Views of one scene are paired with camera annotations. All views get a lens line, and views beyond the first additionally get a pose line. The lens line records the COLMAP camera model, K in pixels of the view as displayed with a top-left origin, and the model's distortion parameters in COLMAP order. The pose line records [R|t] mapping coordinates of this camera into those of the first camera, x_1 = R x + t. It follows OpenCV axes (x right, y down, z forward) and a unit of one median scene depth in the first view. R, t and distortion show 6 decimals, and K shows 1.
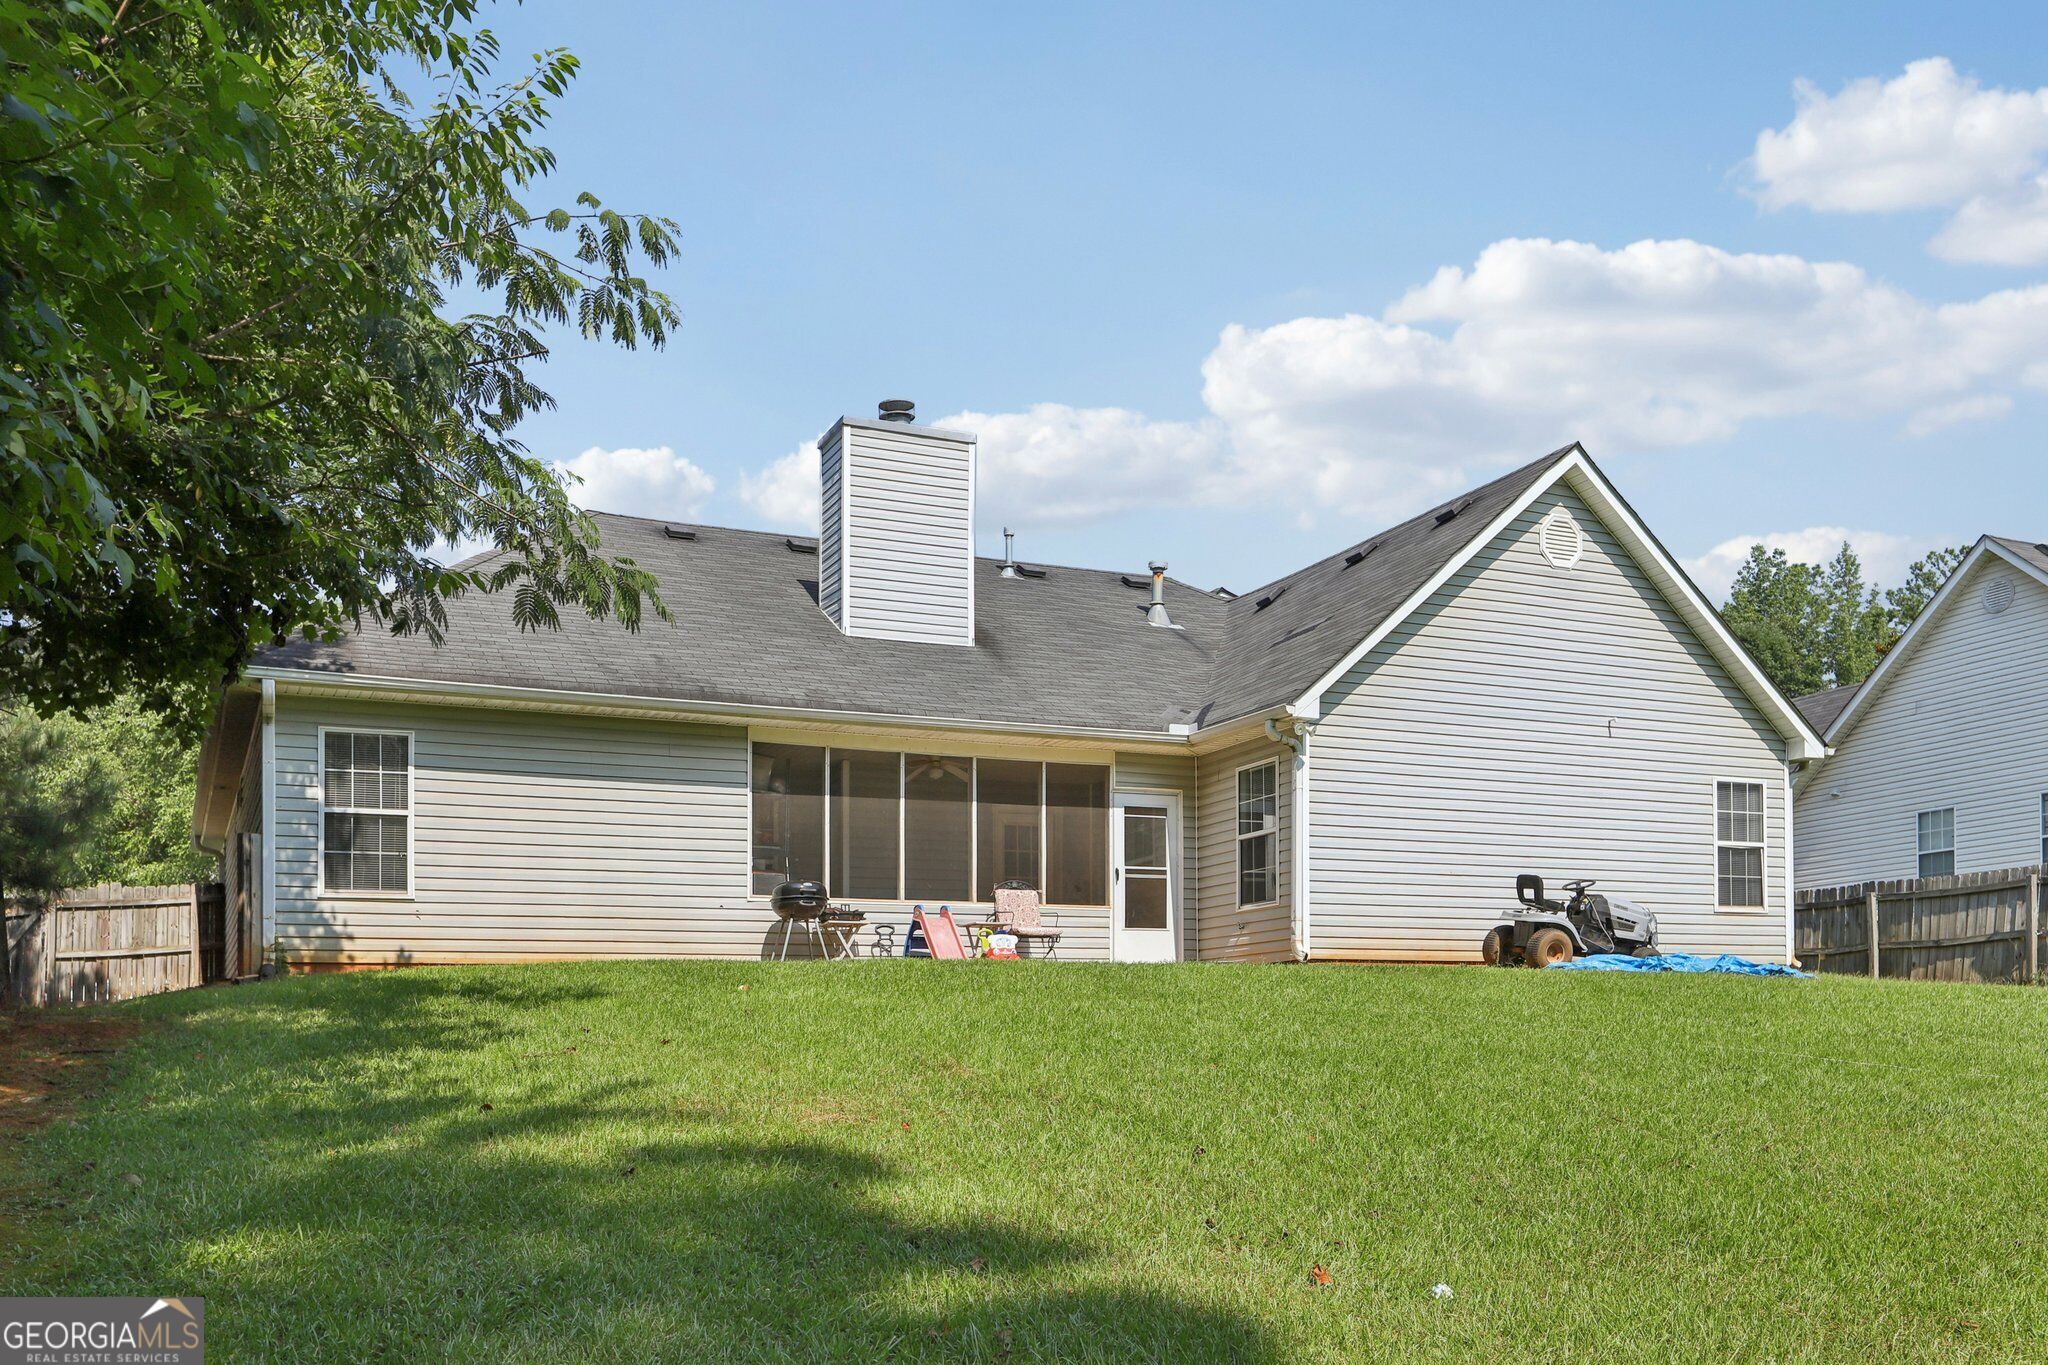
lens RADIAL K [[1836.4, 0, 1024.0], [0, 1836.4, 682.5], [0, 0, 1]] dist [-0.002592, -0.004999]
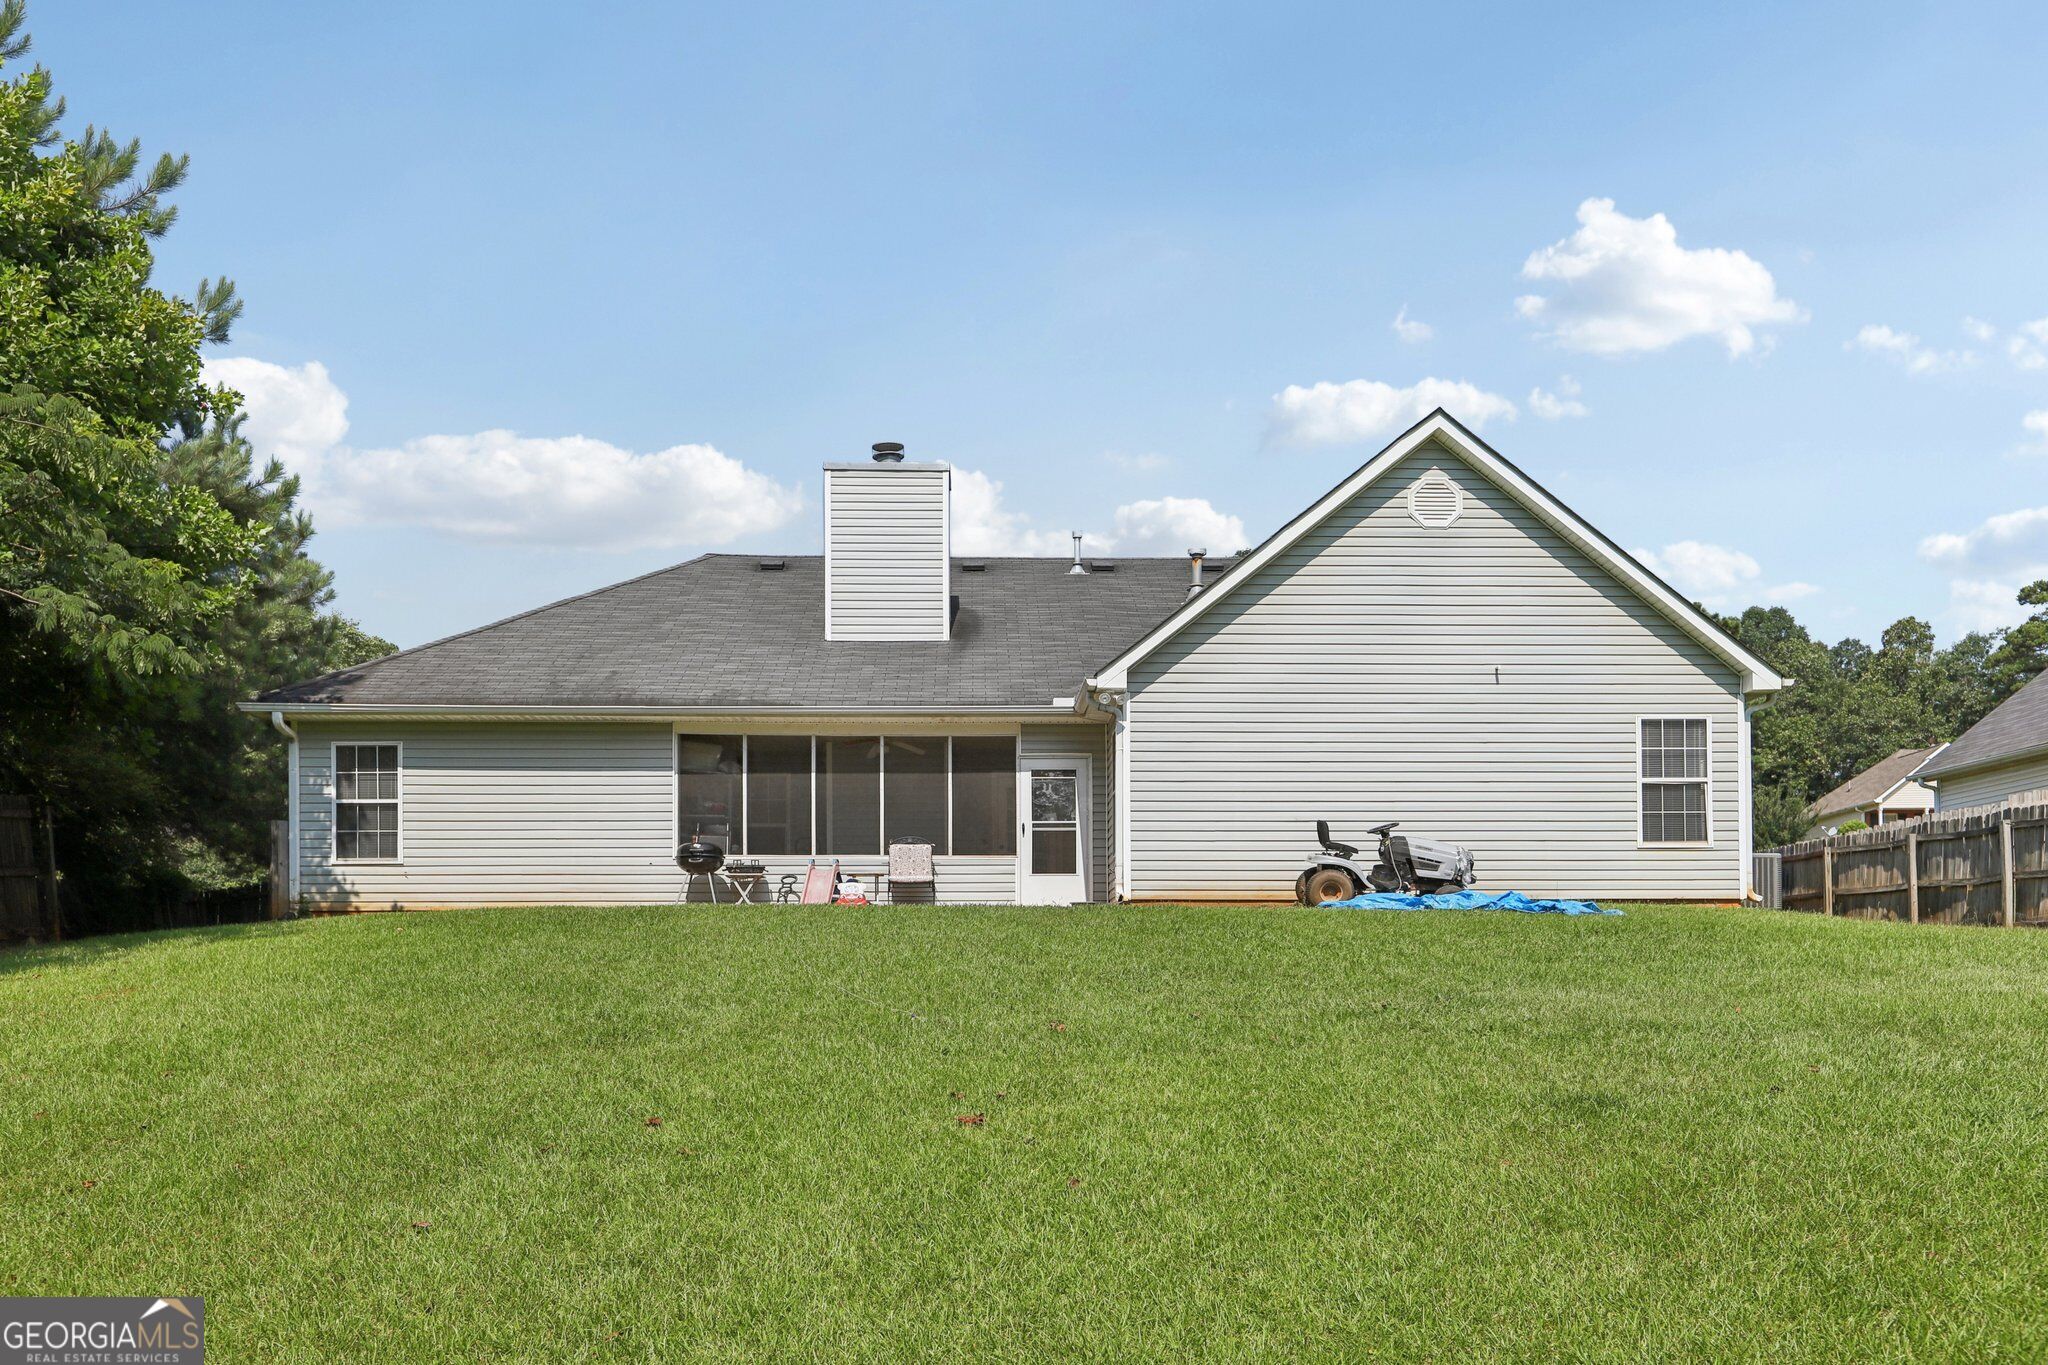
lens RADIAL K [[1575.5, 0, 1024.0], [0, 1575.5, 682.5], [0, 0, 1]] dist [0.003482, 0.002106]
pose [[0.923827, -0.061338, -0.377864, 0.457558], [0.067856, 0.997687, 0.003946, 0.007846], [0.376748, -0.029286, 0.925853, 0.073467]]
